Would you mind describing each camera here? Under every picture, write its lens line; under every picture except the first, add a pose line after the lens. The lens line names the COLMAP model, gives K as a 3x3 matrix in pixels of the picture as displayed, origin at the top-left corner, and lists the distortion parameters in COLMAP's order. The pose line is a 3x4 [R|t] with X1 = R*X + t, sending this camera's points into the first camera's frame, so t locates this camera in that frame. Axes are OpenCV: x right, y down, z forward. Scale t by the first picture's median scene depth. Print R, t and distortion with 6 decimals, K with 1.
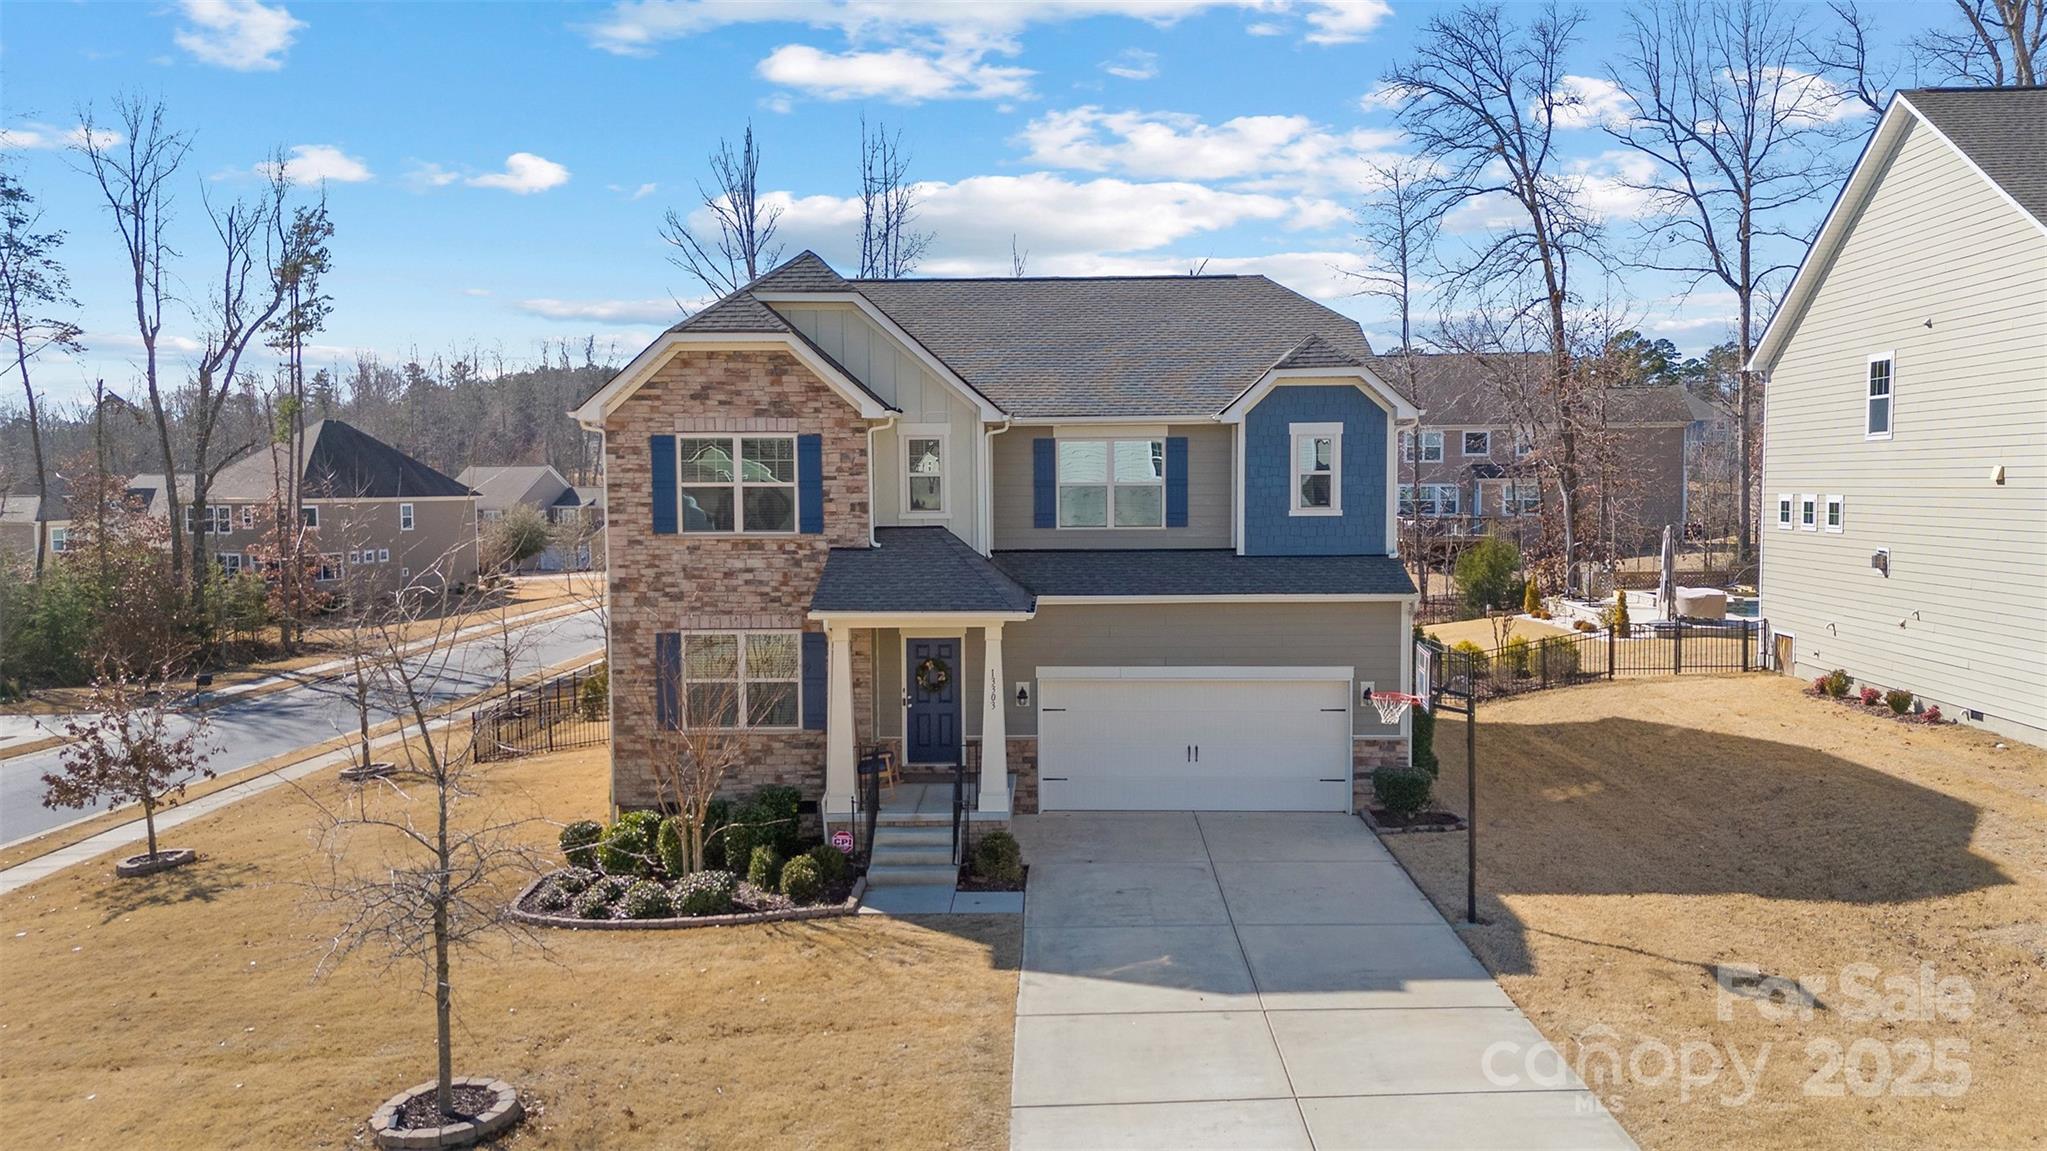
lens RADIAL K [[1532.3, 0, 1024.0], [0, 1532.3, 578.8], [0, 0, 1]] dist [0.047892, -0.034197]
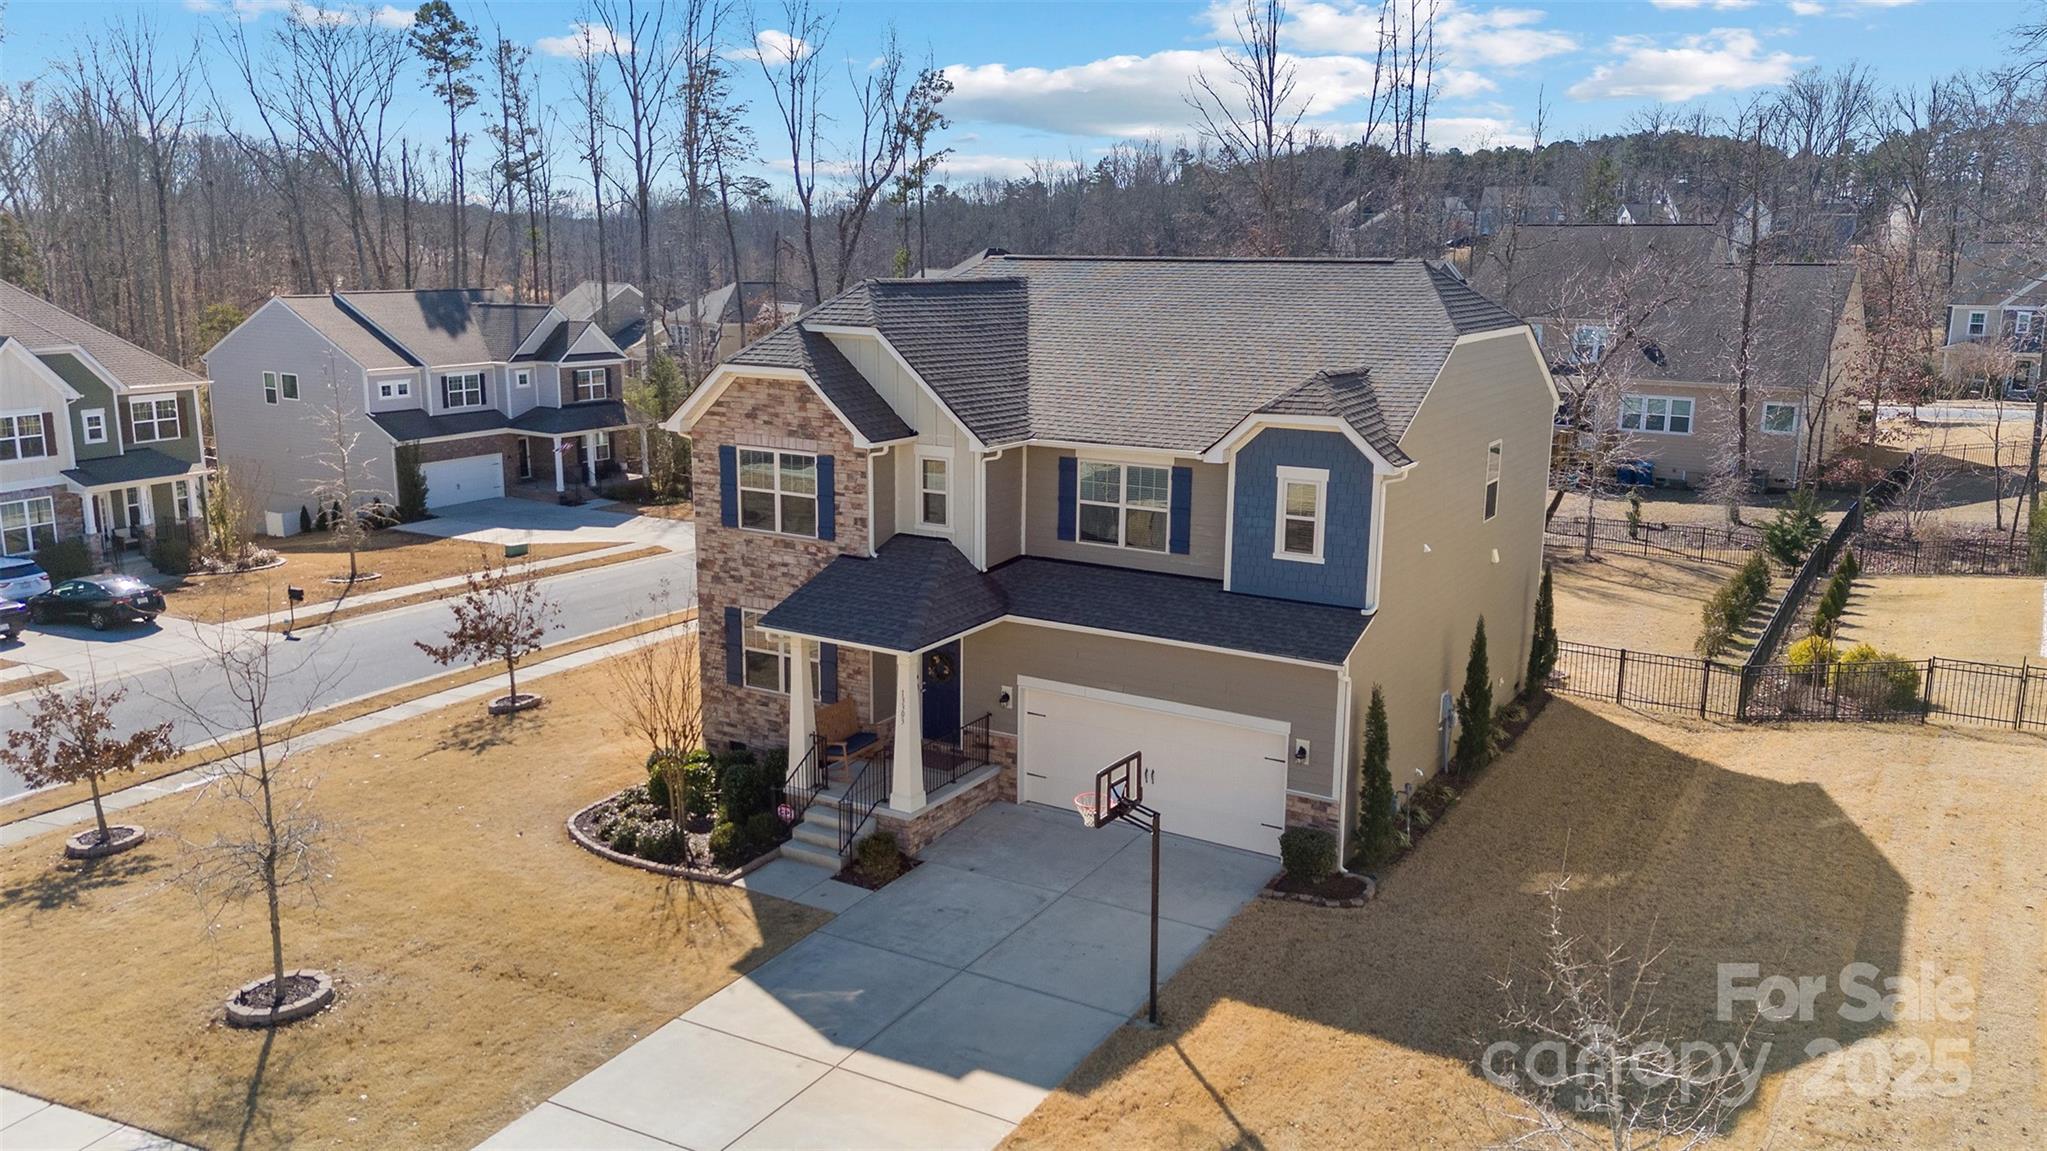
lens RADIAL K [[1532.3, 0, 1019.0], [0, 1532.3, 583.8], [0, 0, 1]] dist [0.047892, -0.034197]
pose [[0.870452, 0.120488, -0.477280, 0.544204], [-0.045813, 0.985203, 0.165157, -0.194858], [0.490117, -0.121896, 0.863091, 0.066912]]
